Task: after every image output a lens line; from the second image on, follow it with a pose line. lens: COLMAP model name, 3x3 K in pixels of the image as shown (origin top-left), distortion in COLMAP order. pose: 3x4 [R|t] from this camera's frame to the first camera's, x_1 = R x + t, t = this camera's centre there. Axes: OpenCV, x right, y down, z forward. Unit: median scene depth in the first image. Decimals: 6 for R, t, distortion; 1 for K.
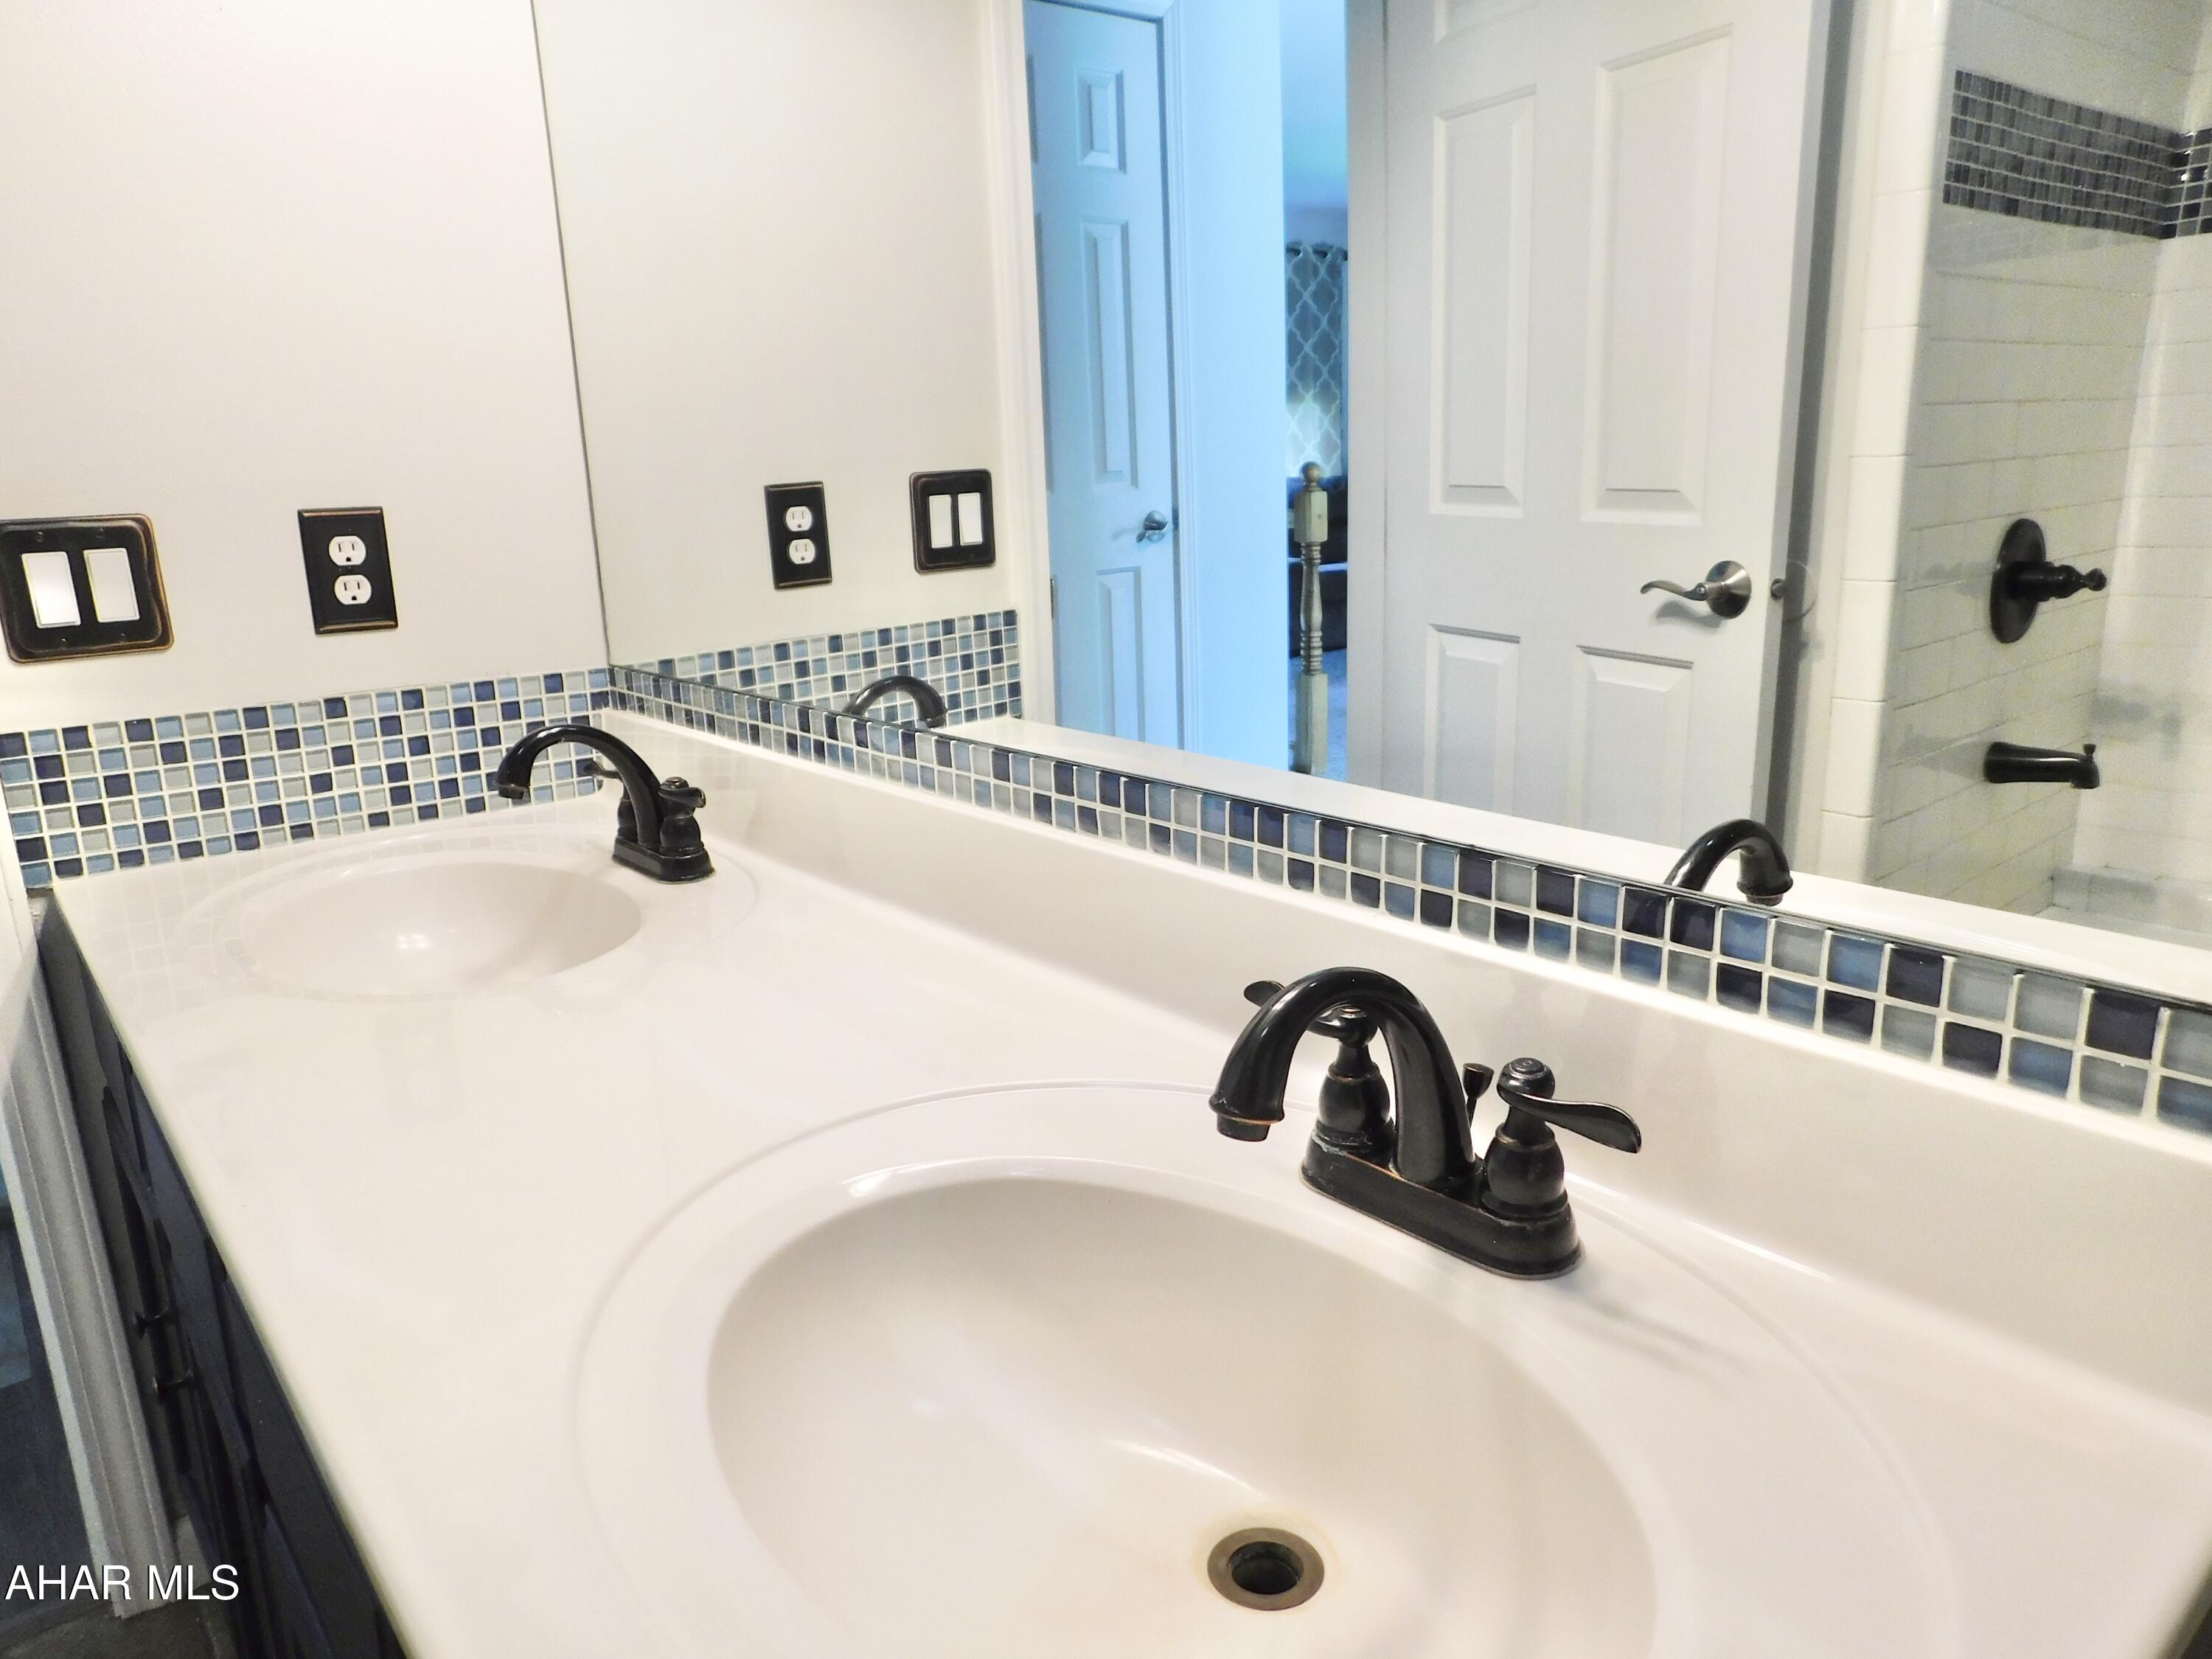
lens RADIAL K [[1479.7, 0, 1095.6], [0, 1479.7, 830.5], [0, 0, 1]] dist [-0.084924, 0.078817]
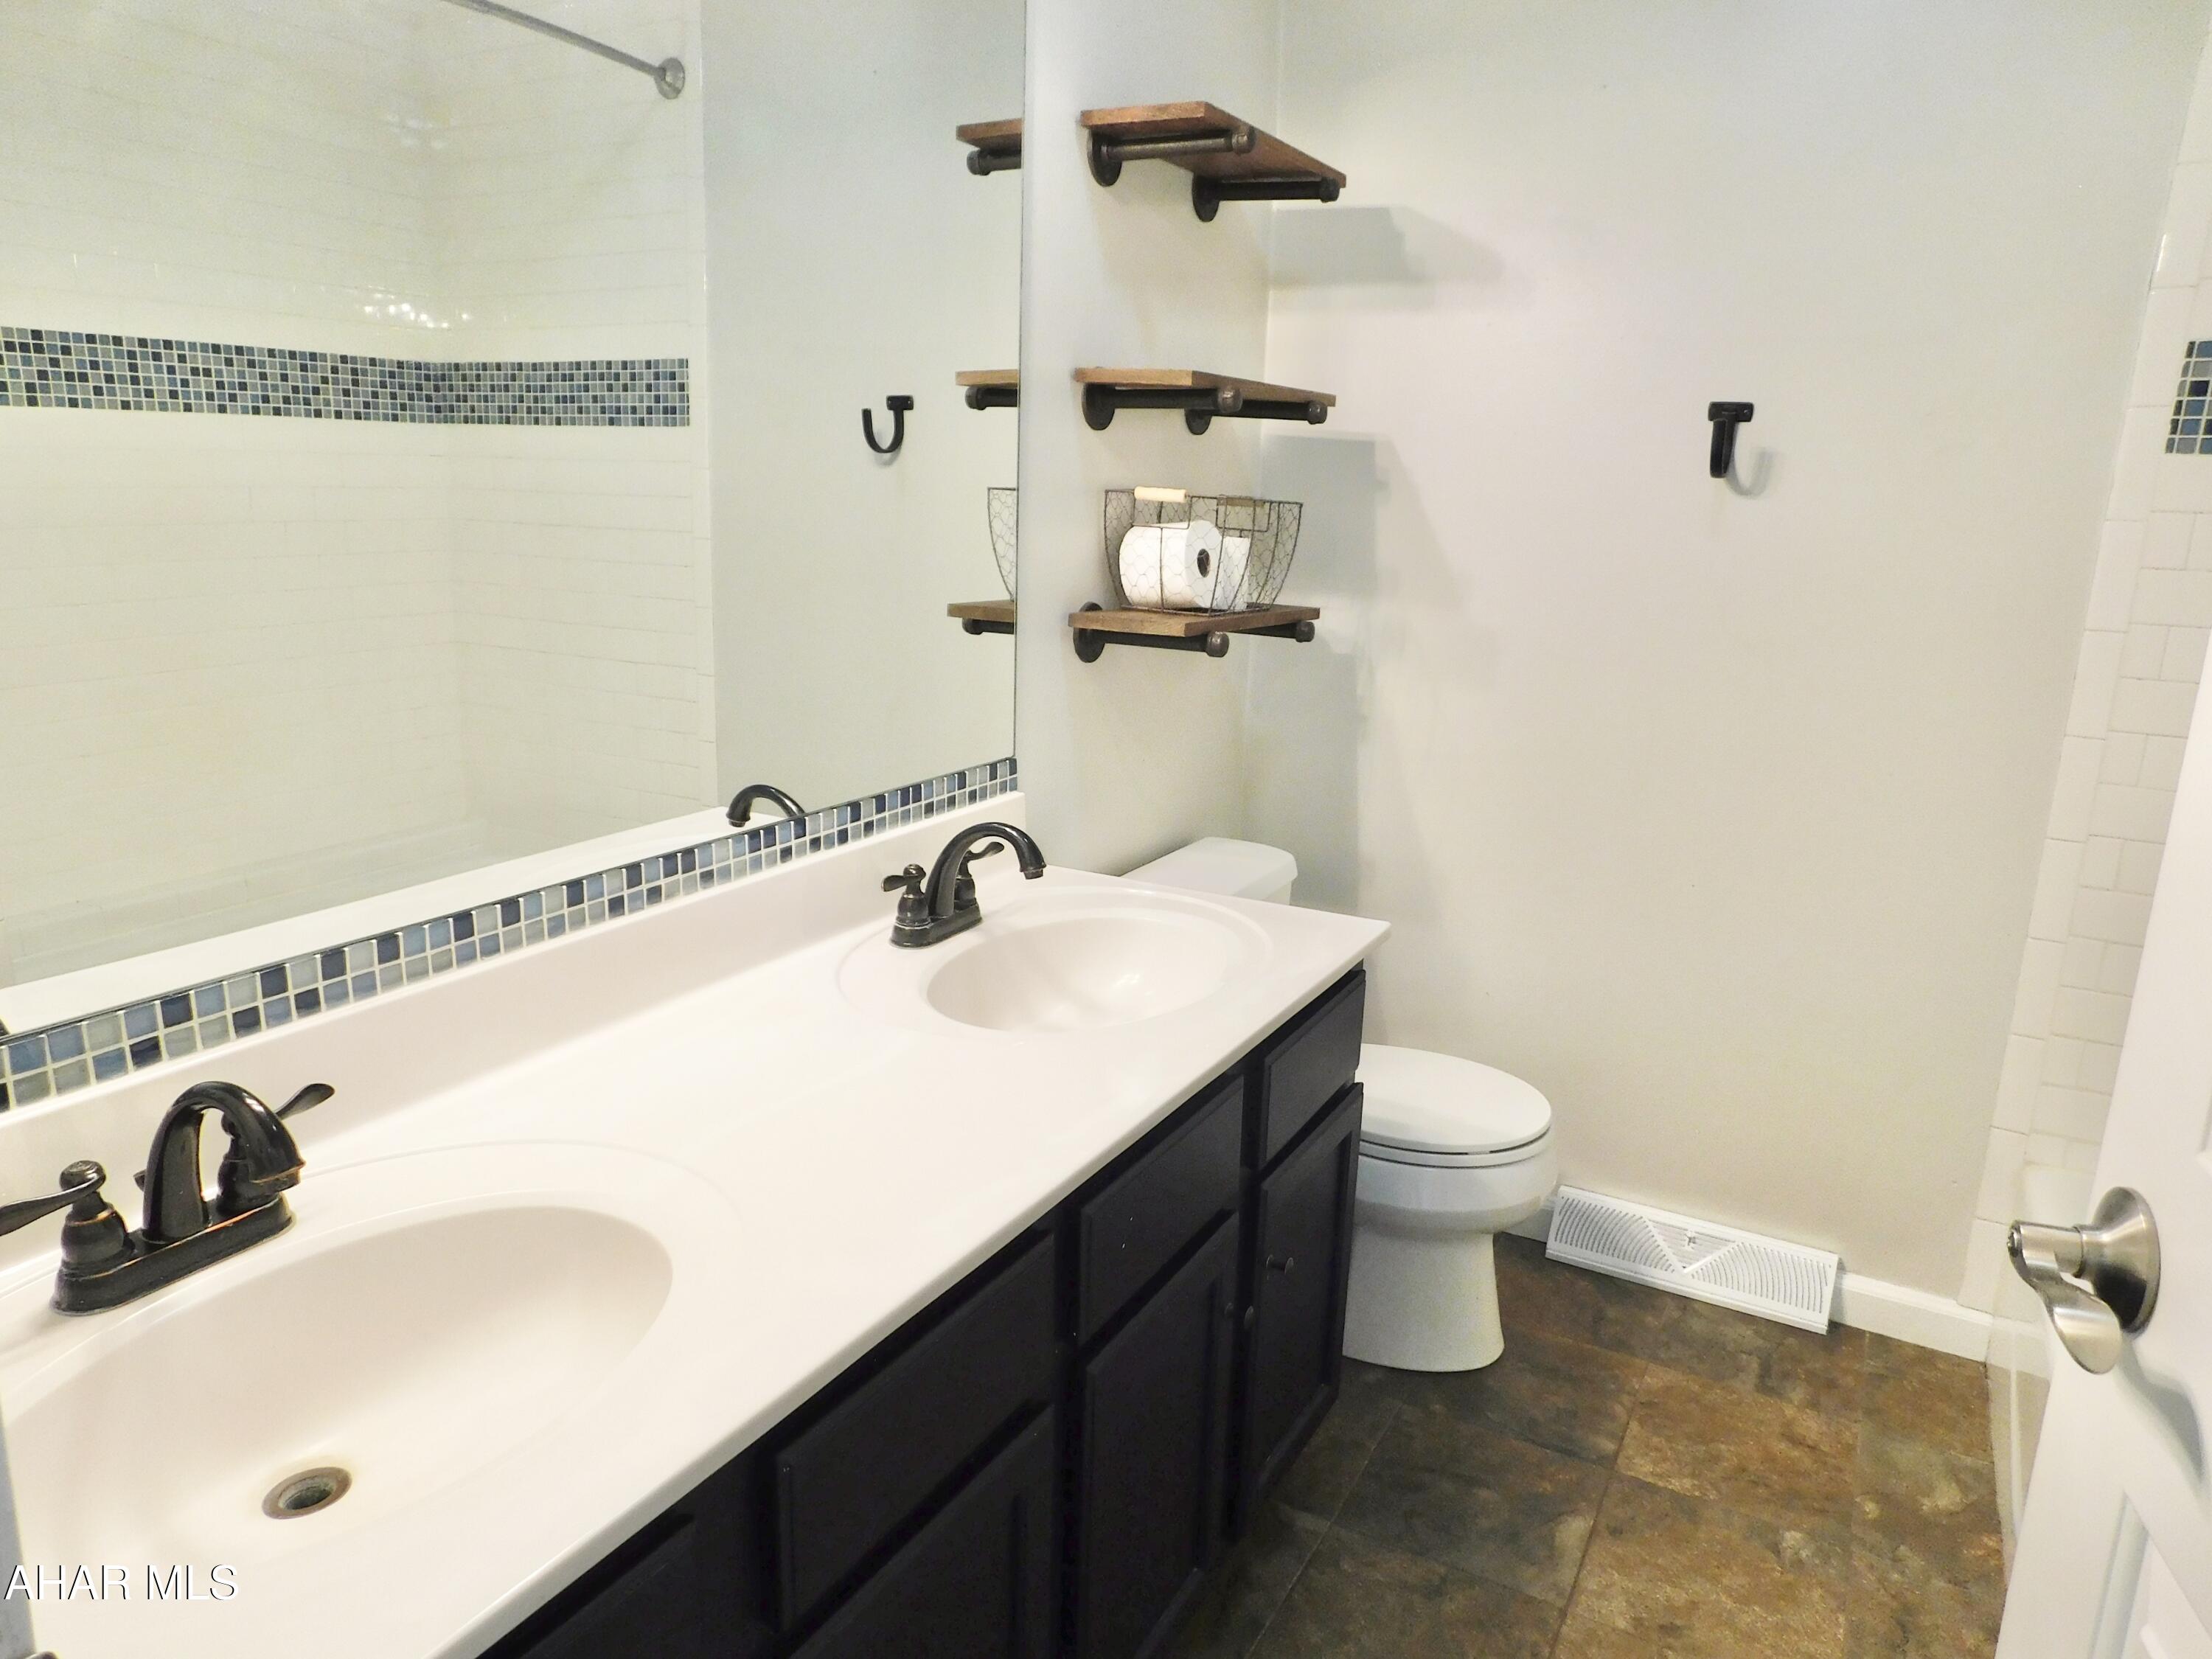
lens RADIAL K [[1479.7, 0, 1095.6], [0, 1479.7, 830.5], [0, 0, 1]] dist [-0.084924, 0.078817]
pose [[-0.365358, -0.196682, 0.909852, -1.528456], [0.212087, 0.934128, 0.287095, -0.406001], [-0.906384, 0.297860, -0.299577, 1.063091]]
